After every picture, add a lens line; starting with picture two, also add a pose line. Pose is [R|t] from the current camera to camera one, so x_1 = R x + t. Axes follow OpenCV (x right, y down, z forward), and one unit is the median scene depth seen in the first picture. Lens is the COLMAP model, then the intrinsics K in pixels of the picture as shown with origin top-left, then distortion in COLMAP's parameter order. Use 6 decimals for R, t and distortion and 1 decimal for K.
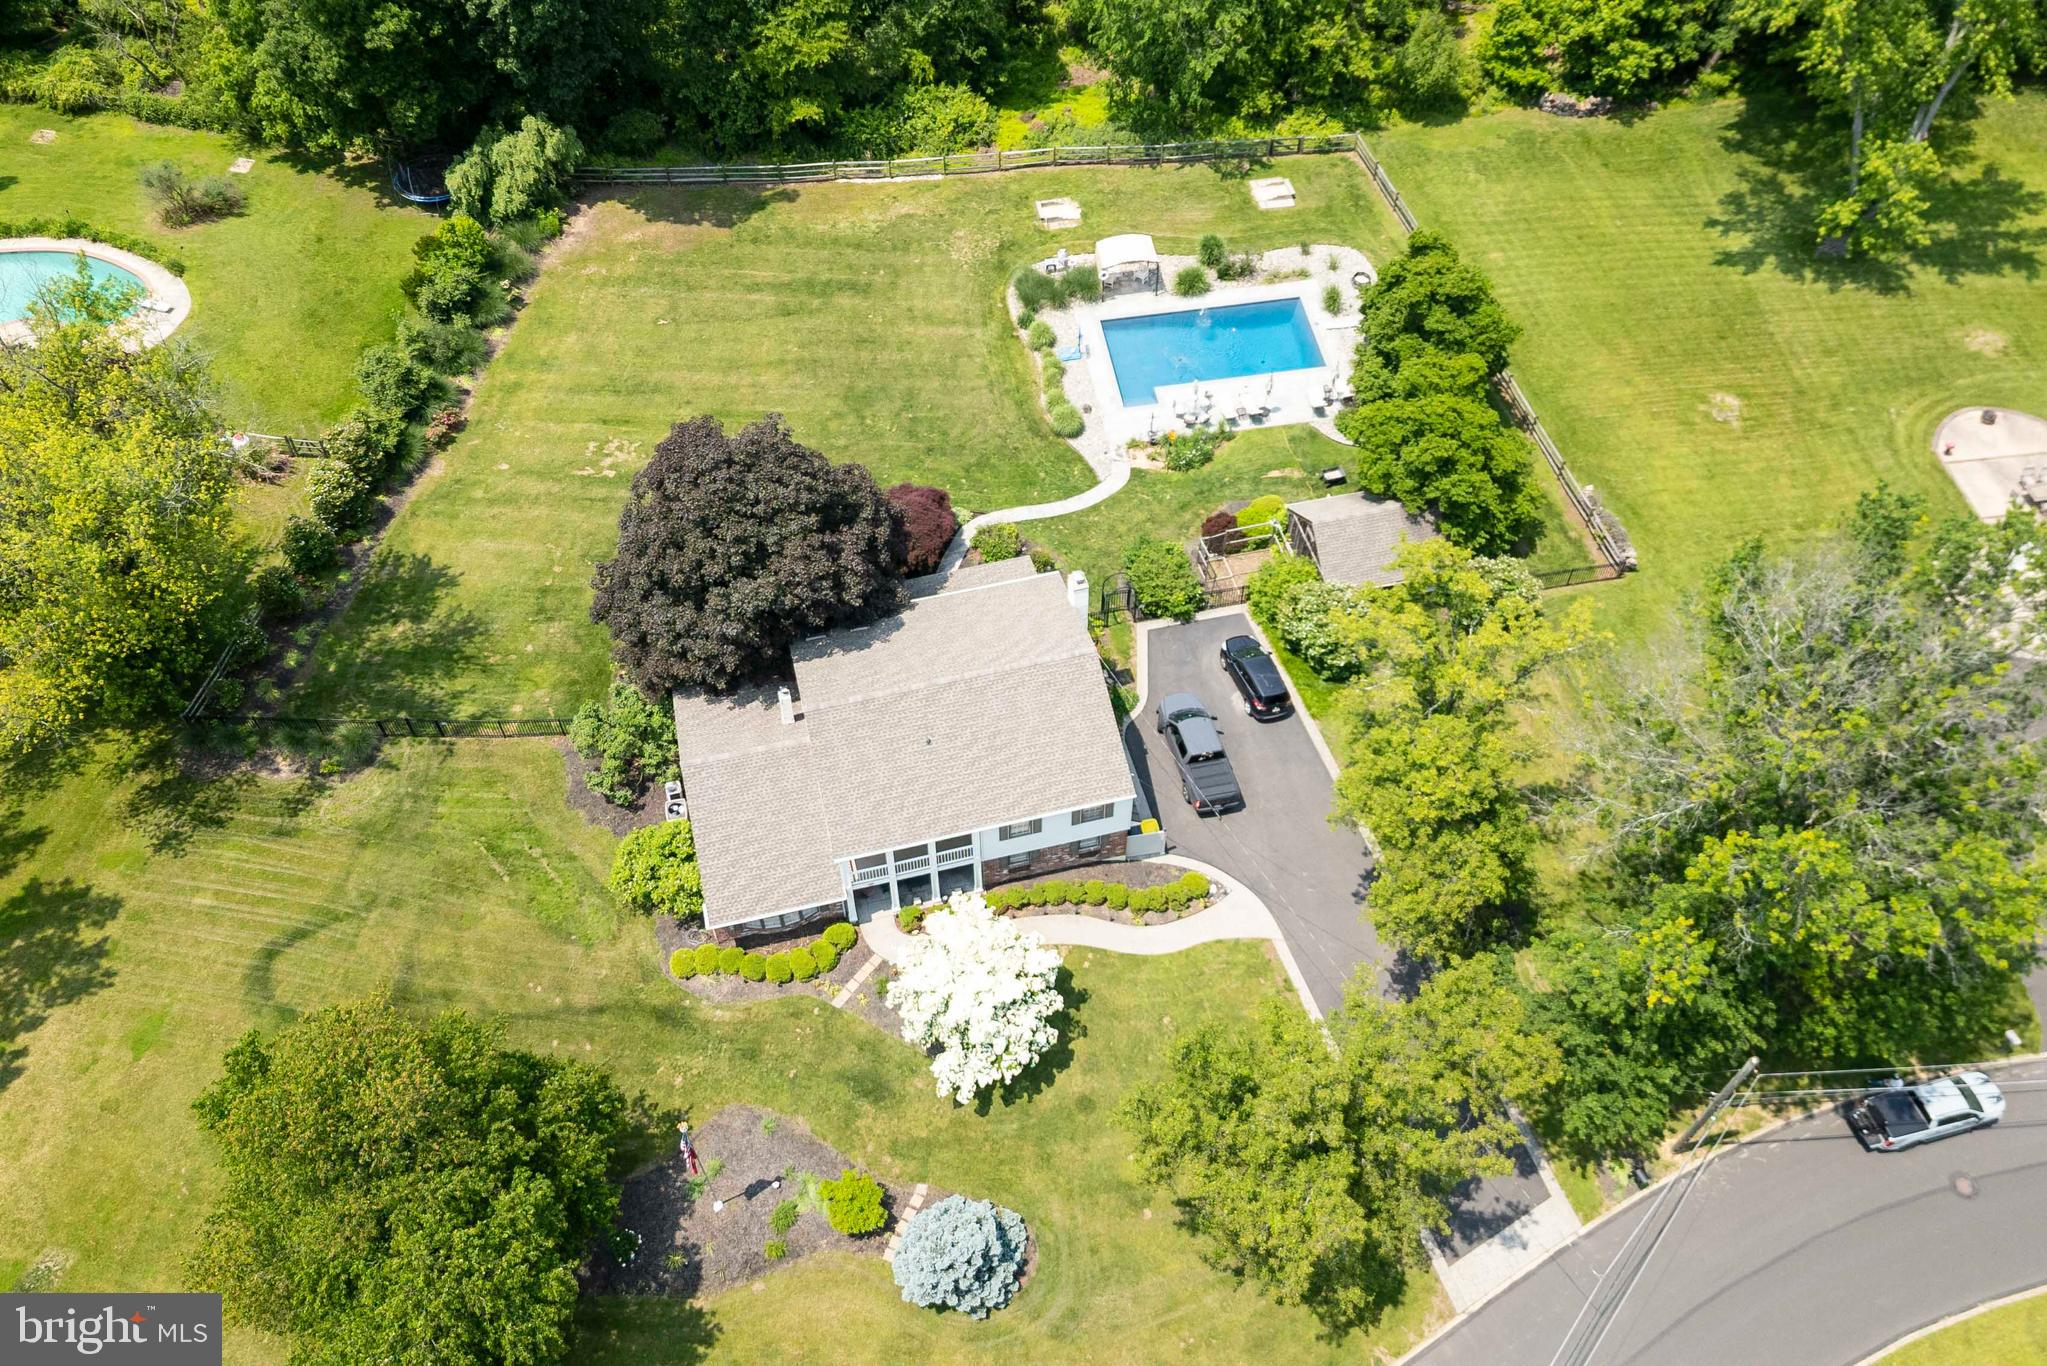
lens RADIAL K [[1710.1, 0, 1021.7], [0, 1710.1, 692.0], [0, 0, 1]] dist [0.072929, -0.093152]
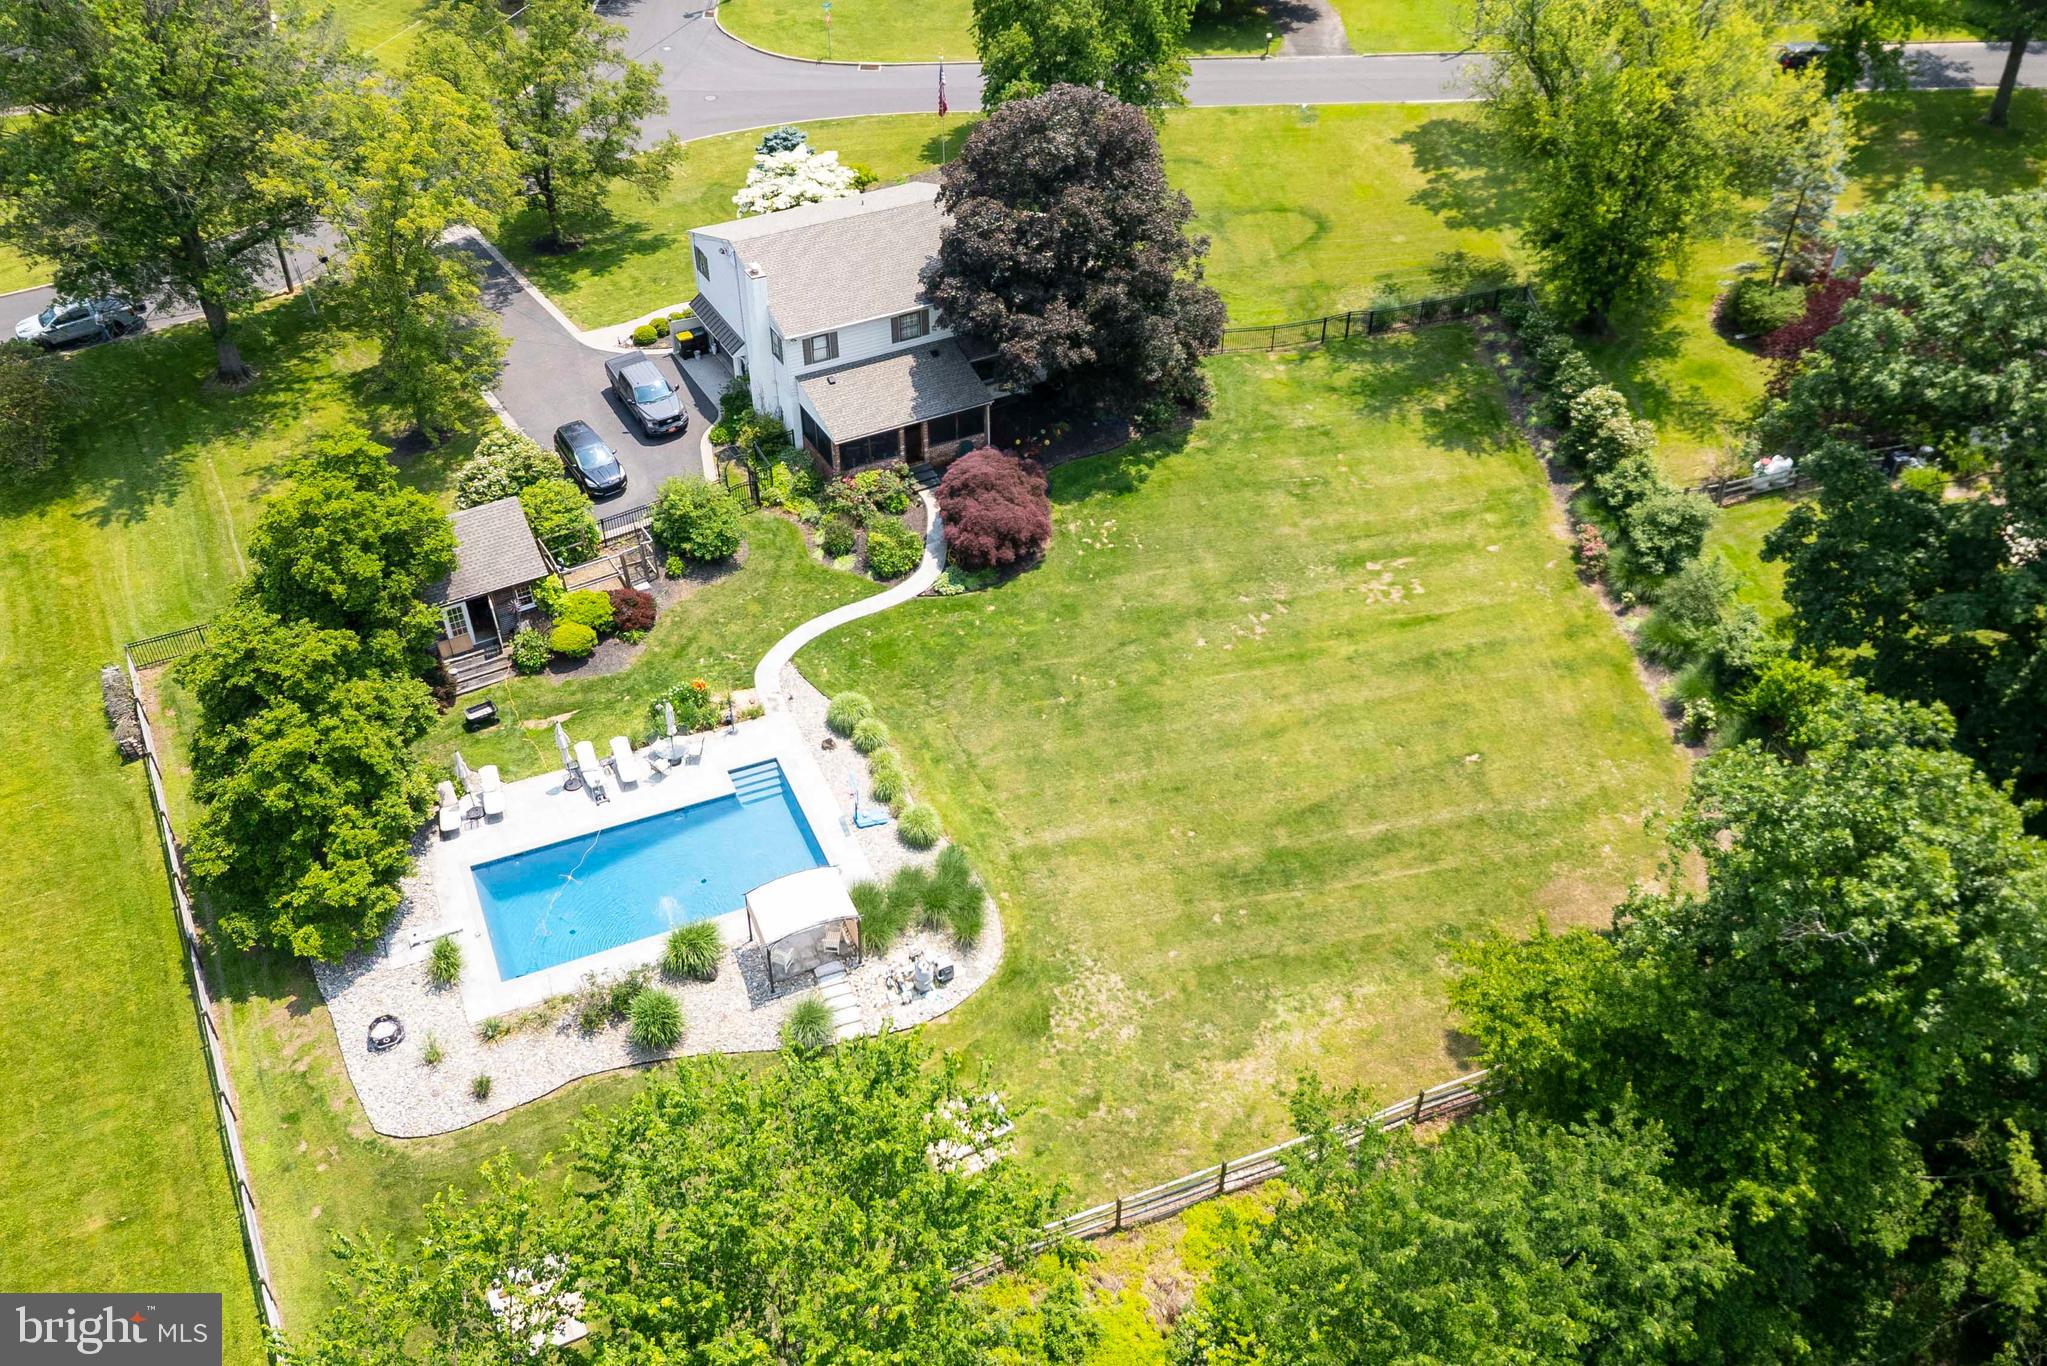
lens RADIAL K [[1710.1, 0, 1036.3], [0, 1710.1, 673.6], [0, 0, 1]] dist [0.072929, -0.093152]
pose [[-0.964984, 0.165323, -0.203650, 0.089973], [-0.211509, -0.031224, 0.976877, -0.839532], [0.155142, 0.985745, 0.065098, 0.895087]]
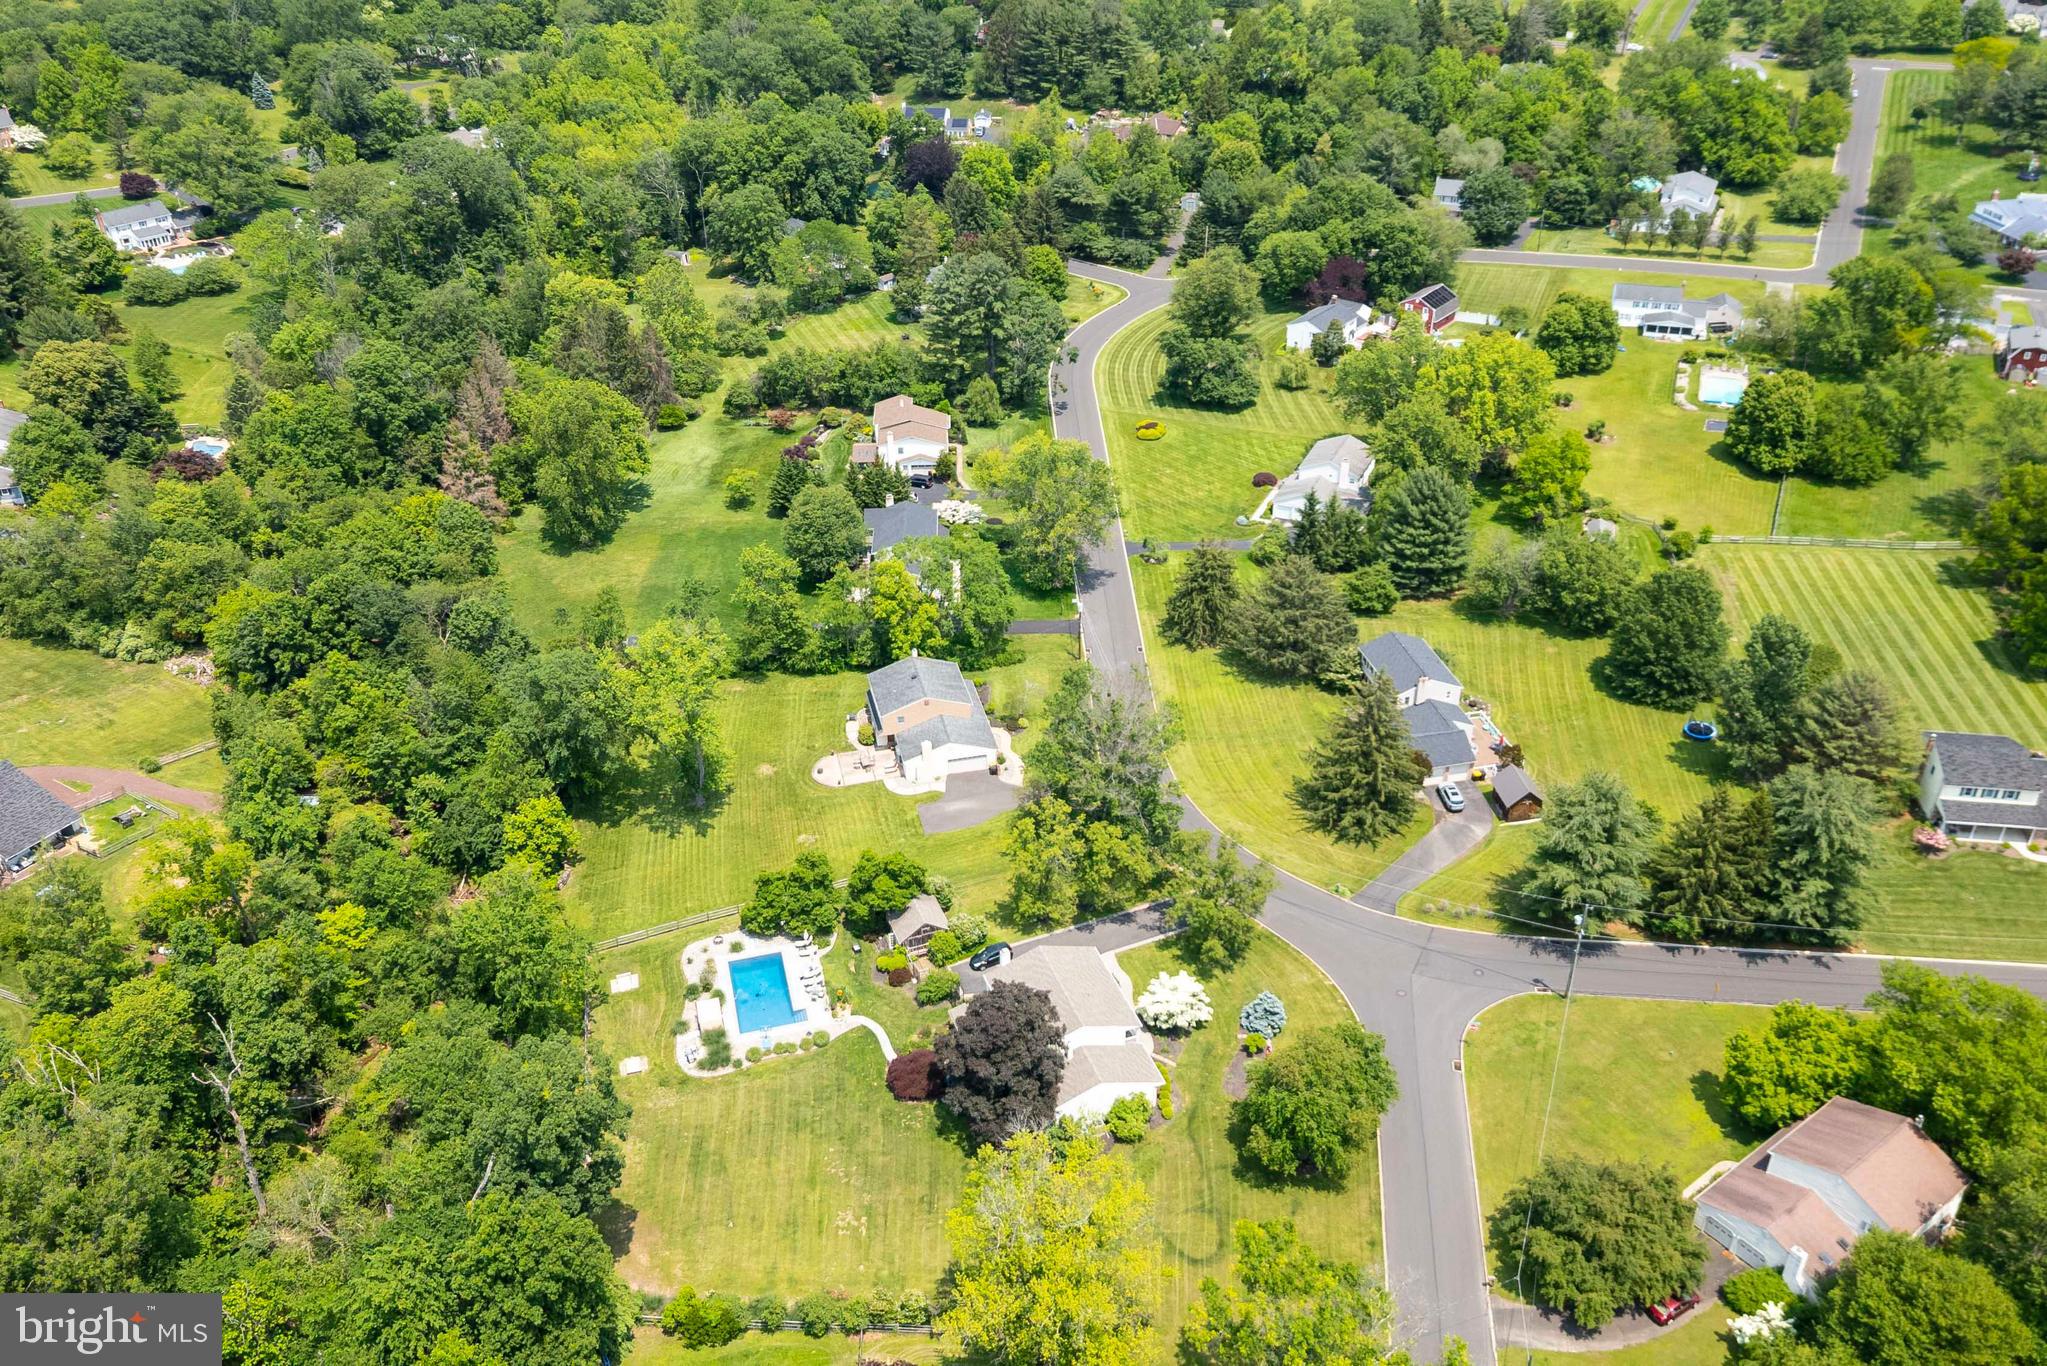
lens RADIAL K [[1710.1, 0, 1038.9], [0, 1710.1, 679.2], [0, 0, 1]] dist [0.072929, -0.093152]
pose [[-0.109674, -0.521683, 0.846060, -1.346642], [0.802799, 0.455402, 0.384868, -0.840236], [-0.586077, 0.721426, 0.368861, -0.140625]]
